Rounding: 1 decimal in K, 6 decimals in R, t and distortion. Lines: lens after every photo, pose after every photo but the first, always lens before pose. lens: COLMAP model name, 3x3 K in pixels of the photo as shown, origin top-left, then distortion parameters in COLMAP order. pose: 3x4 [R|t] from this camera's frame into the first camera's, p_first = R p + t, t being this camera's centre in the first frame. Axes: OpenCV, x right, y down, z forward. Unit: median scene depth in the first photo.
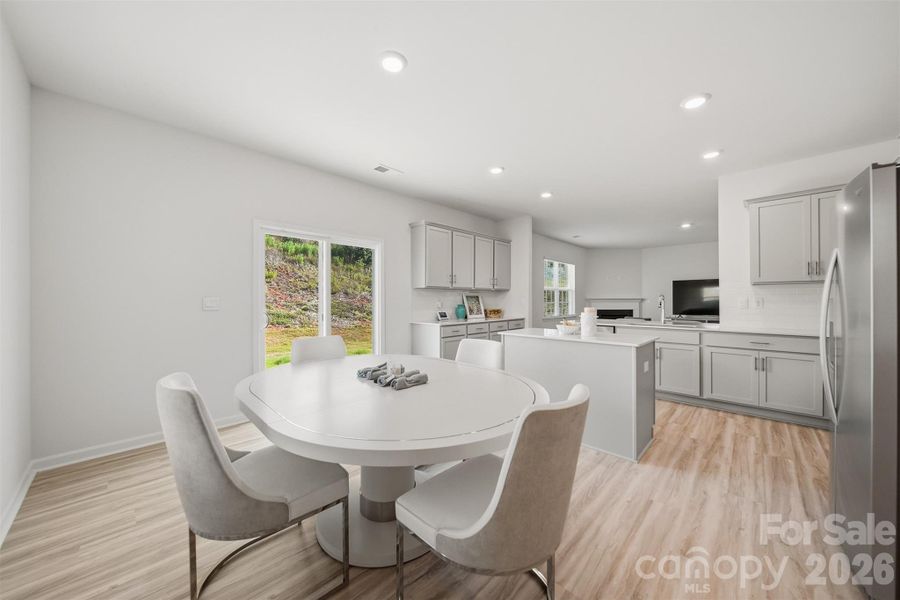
lens RADIAL K [[315.5, 0, 450.0], [0, 315.5, 300.0], [0, 0, 1]] dist [-0.001492, -0.000044]
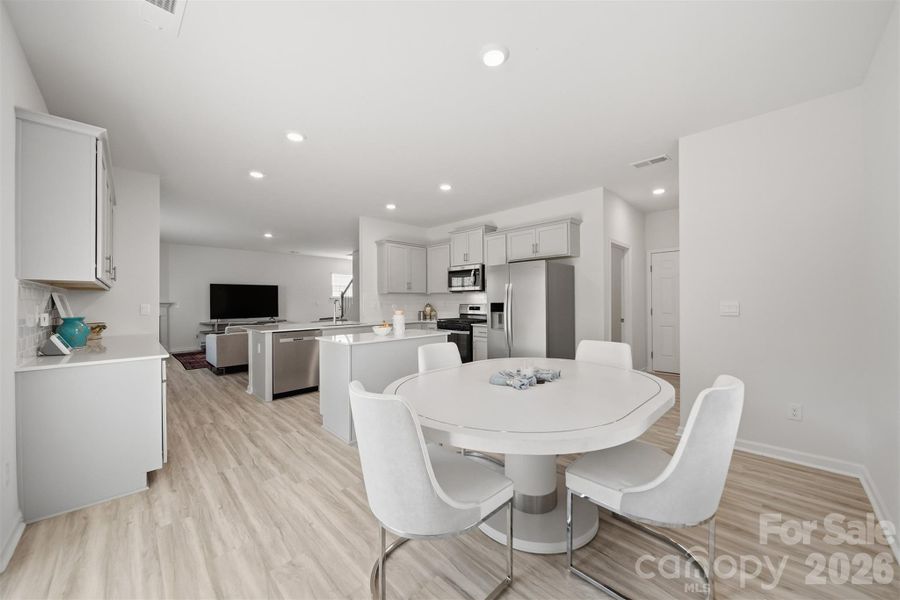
lens RADIAL K [[329.7, 0, 447.2], [0, 329.7, 299.1], [0, 0, 1]] dist [0.009114, -0.000063]
pose [[0.028472, 0.006743, 0.999572, -0.765372], [0.005895, 0.999959, -0.006914, -0.009770], [-0.999577, 0.006089, 0.028431, 0.718036]]
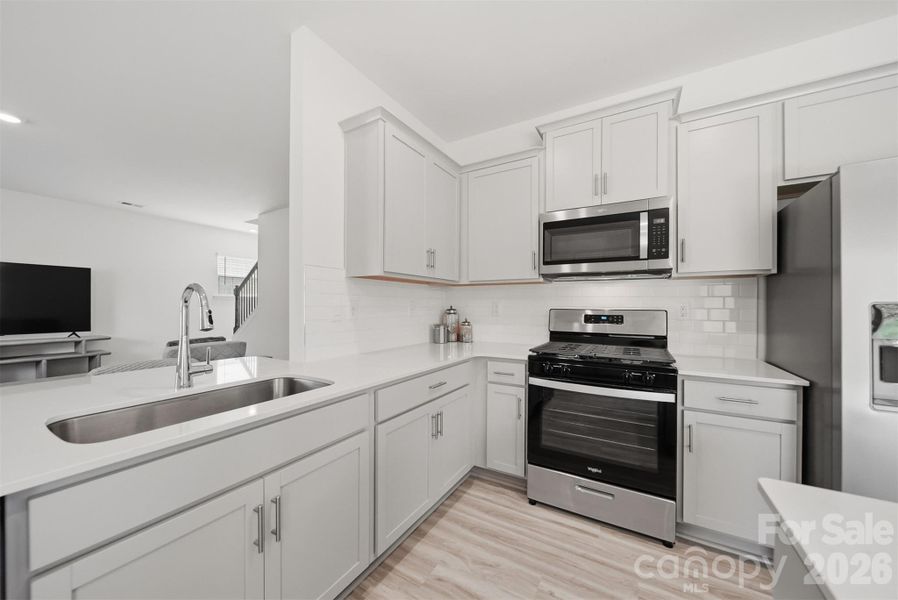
lens RADIAL K [[320.6, 0, 452.1], [0, 320.6, 305.0], [0, 0, 1]] dist [-0.002343, -0.000184]
pose [[-0.242519, -0.000431, 0.970147, 0.453779], [-0.002953, 0.999996, -0.000293, -0.000585], [-0.970142, -0.002936, -0.242519, 1.121460]]
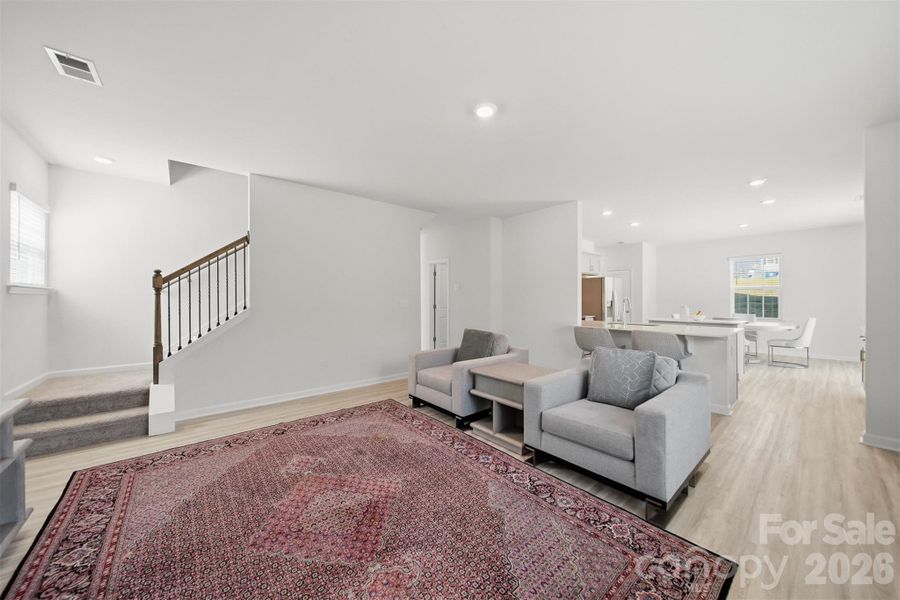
lens RADIAL K [[320.0, 0, 455.5], [0, 320.0, 299.4], [0, 0, 1]] dist [0.000315, -0.000100]
pose [[-0.996372, 0.002176, 0.085077, 1.543181], [0.002392, 0.999994, 0.002436, -0.020224], [-0.085071, 0.002630, -0.996371, 2.846705]]
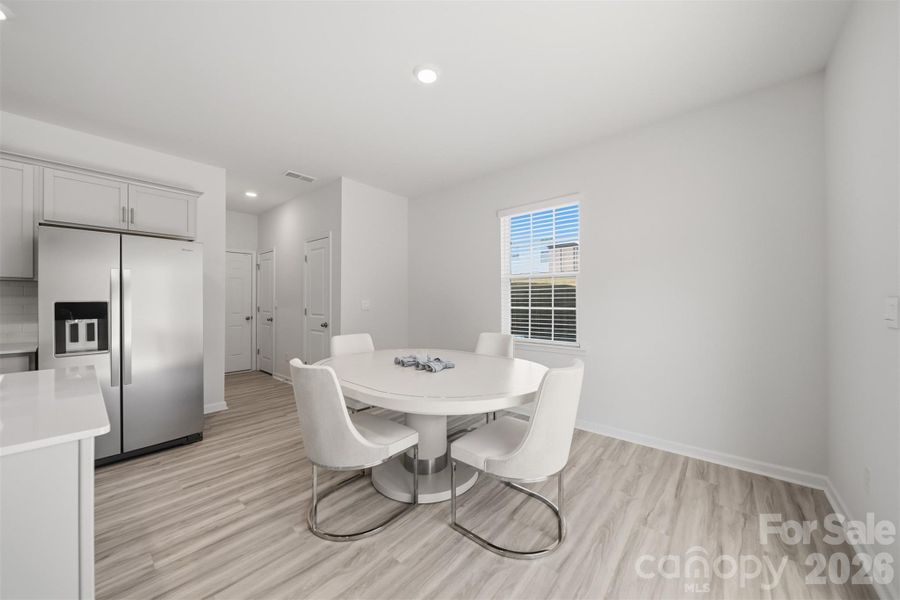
lens RADIAL K [[320.0, 0, 455.5], [0, 320.0, 299.4], [0, 0, 1]] dist [0.000315, -0.000100]
pose [[-0.997613, 0.001124, -0.069042, -0.133244], [0.001348, 0.999994, -0.003192, -0.004752], [0.069038, -0.003277, -0.997609, 1.324575]]
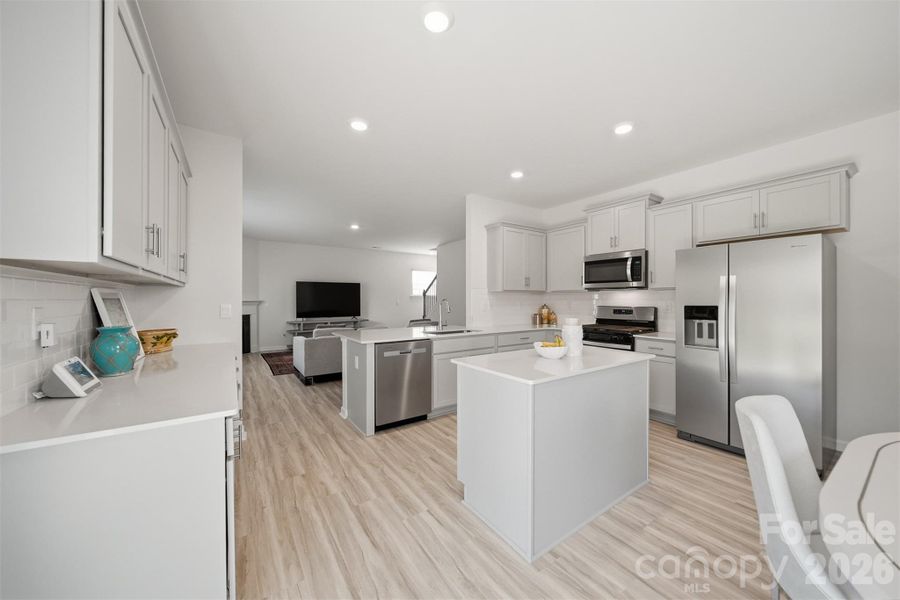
lens RADIAL K [[322.9, 0, 450.0], [0, 322.9, 300.0], [0, 0, 1]] dist [0.000847, 0.000002]
pose [[0.198612, 0.000211, 0.980078, -0.357726], [0.000189, 1.000000, -0.000254, -0.017756], [-0.980078, 0.000236, 0.198612, 1.047280]]
